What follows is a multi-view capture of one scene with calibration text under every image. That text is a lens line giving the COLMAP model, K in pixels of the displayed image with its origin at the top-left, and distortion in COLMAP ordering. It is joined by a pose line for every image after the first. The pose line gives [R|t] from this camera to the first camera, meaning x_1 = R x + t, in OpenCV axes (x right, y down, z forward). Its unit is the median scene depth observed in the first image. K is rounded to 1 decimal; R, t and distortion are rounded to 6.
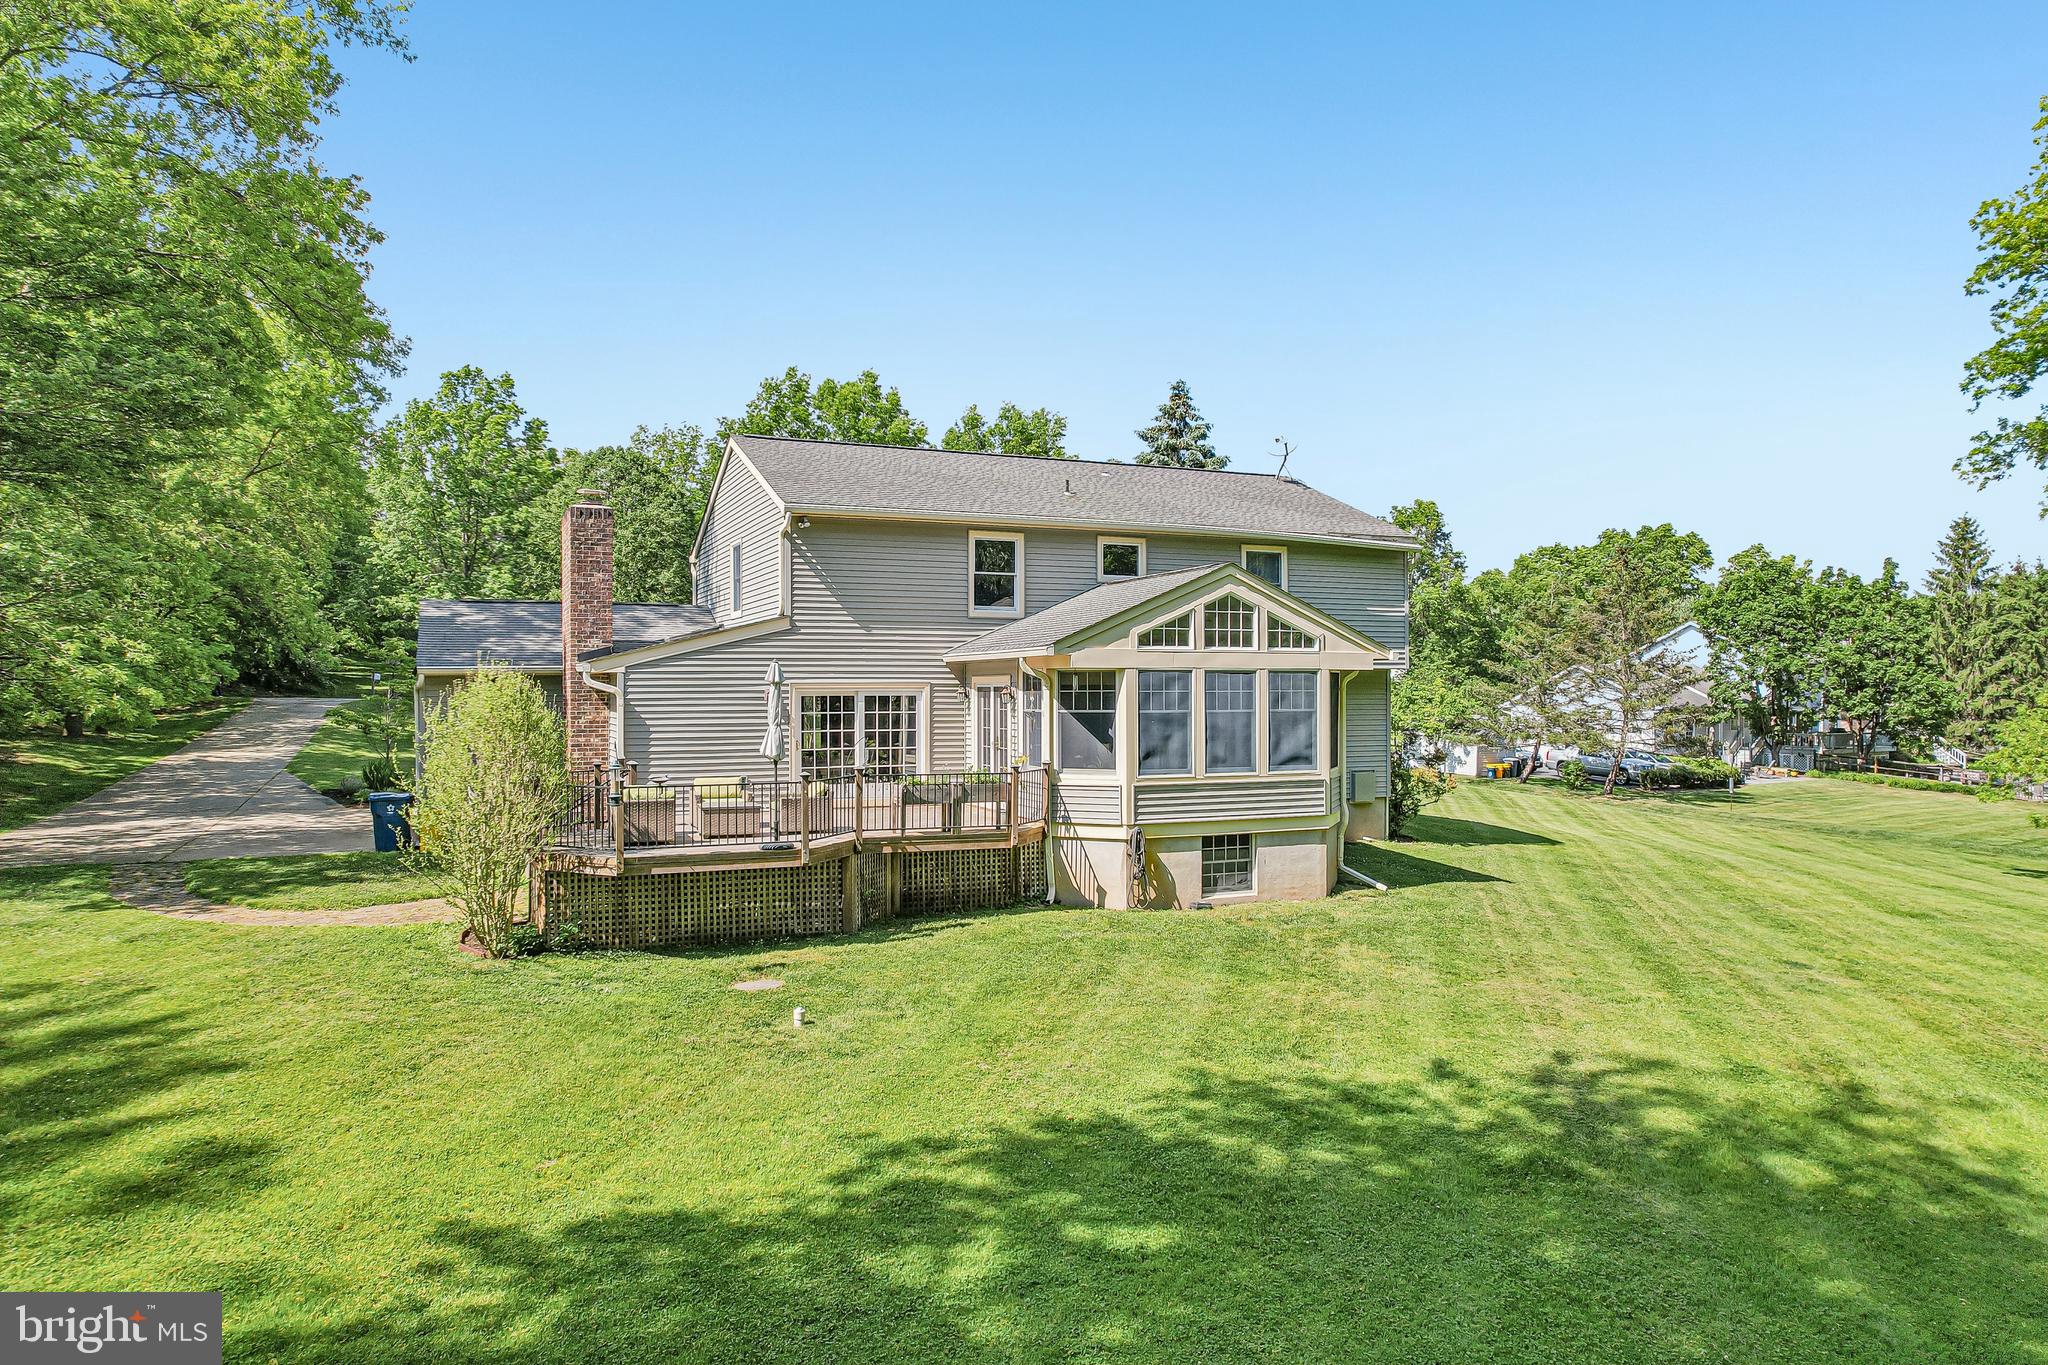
lens RADIAL K [[1316.7, 0, 1023.4], [0, 1316.7, 691.8], [0, 0, 1]] dist [-0.080538, 0.076352]
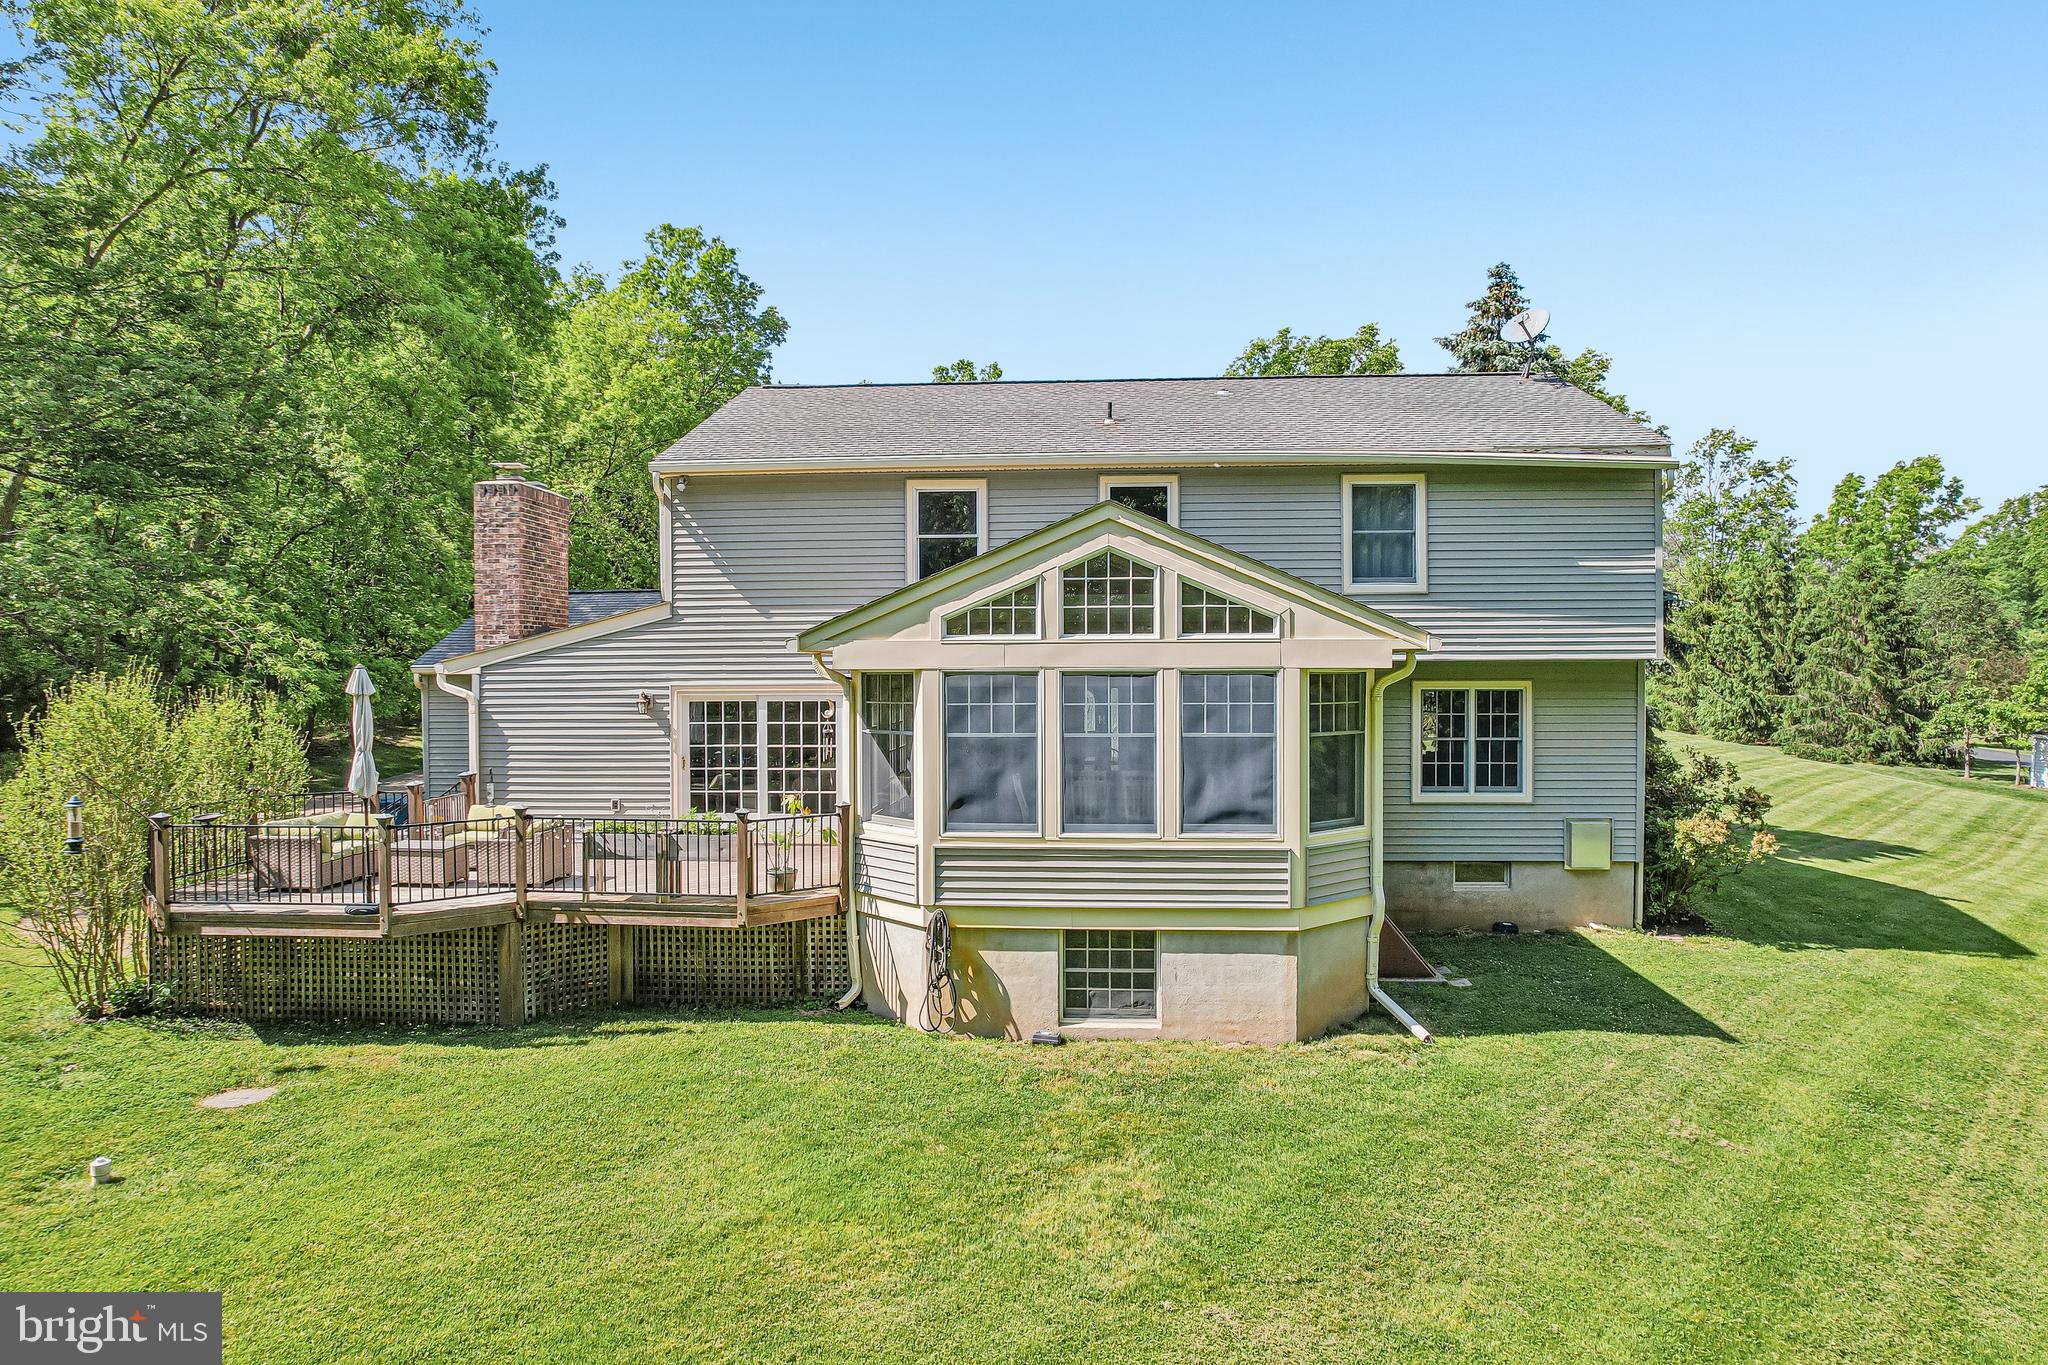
lens RADIAL K [[1316.7, 0, 1023.4], [0, 1316.7, 691.8], [0, 0, 1]] dist [-0.080538, 0.076352]
pose [[0.886315, 0.005958, -0.463045, 0.410675], [0.001716, 0.999868, 0.016150, -0.016536], [0.463080, -0.015108, 0.886188, 0.417523]]
